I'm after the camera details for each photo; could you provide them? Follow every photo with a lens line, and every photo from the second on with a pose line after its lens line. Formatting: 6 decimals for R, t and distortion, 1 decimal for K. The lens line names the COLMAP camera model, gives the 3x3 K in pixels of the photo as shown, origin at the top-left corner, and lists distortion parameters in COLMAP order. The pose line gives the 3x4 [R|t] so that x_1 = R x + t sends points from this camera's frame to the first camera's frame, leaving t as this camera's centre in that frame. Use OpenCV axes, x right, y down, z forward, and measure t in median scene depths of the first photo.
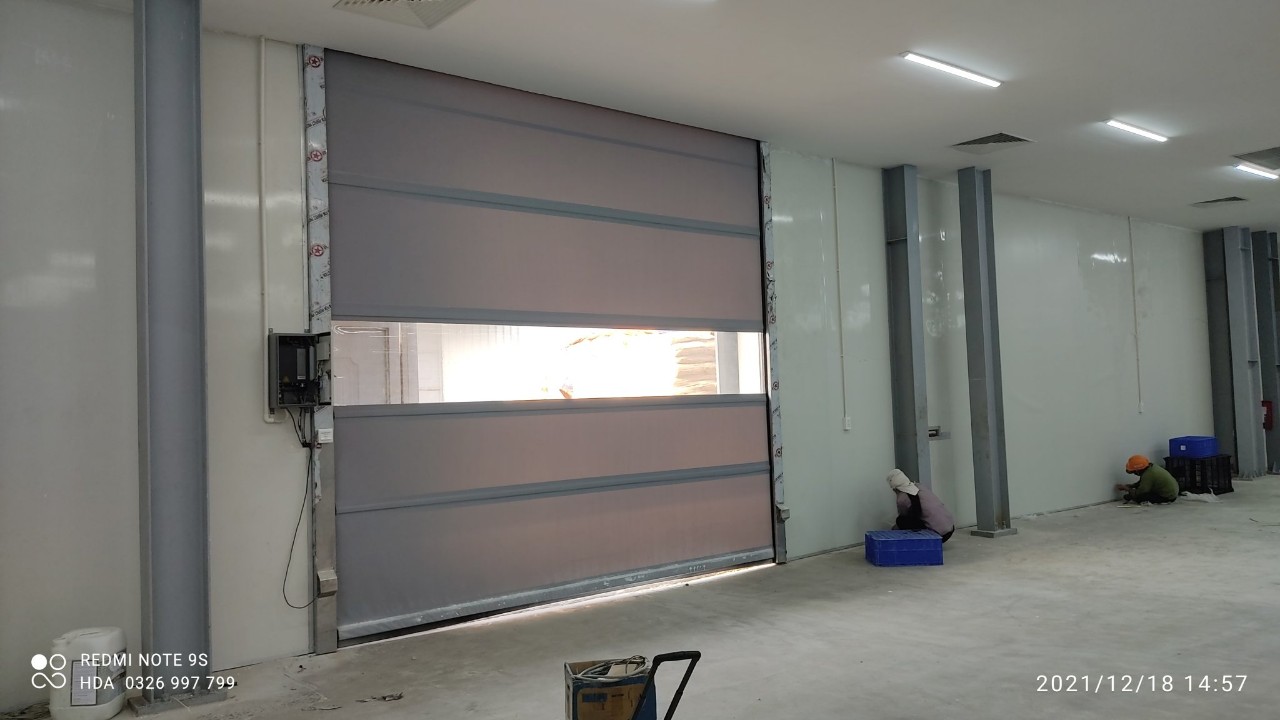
lens RADIAL K [[963.4, 0, 640.0], [0, 963.4, 360.0], [0, 0, 1]] dist [0.132114, -0.236823]
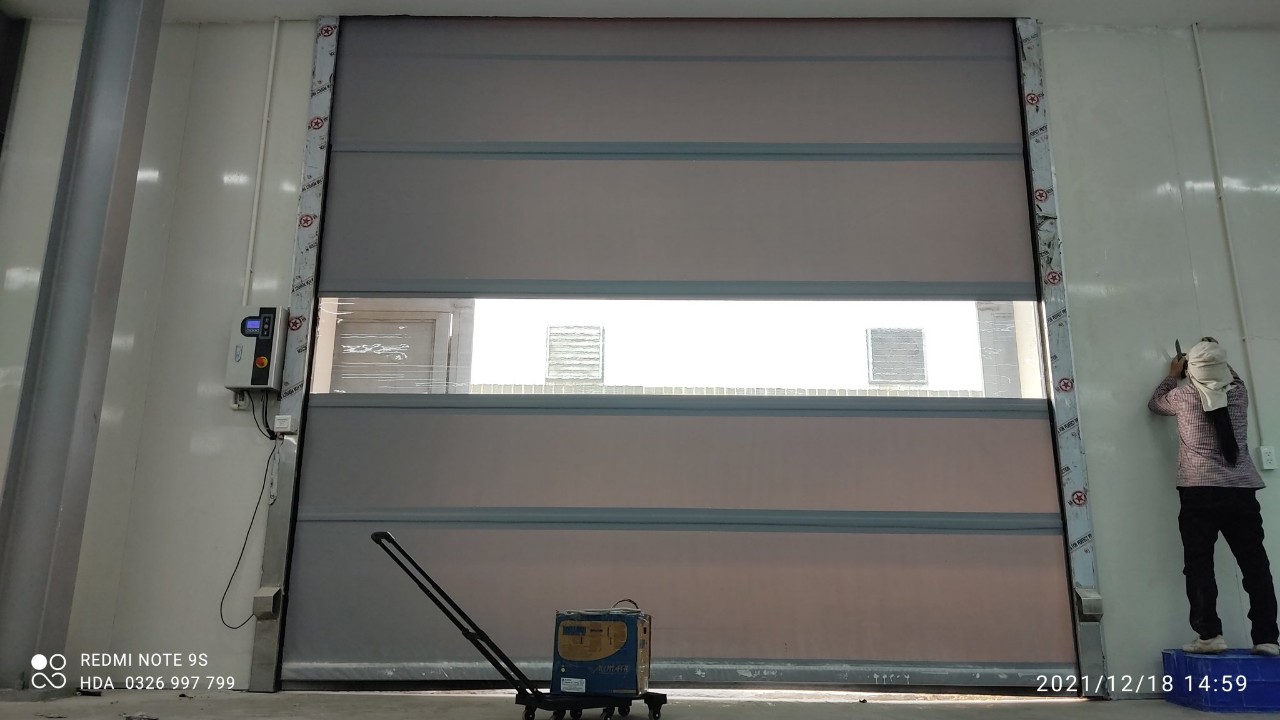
lens RADIAL K [[963.4, 0, 640.0], [0, 963.4, 360.0], [0, 0, 1]] dist [0.132114, -0.236823]
pose [[0.771562, -0.121836, -0.624378, 0.417518], [-0.006161, 0.980012, -0.198845, 0.175528], [0.636124, 0.157268, 0.755389, 0.505693]]
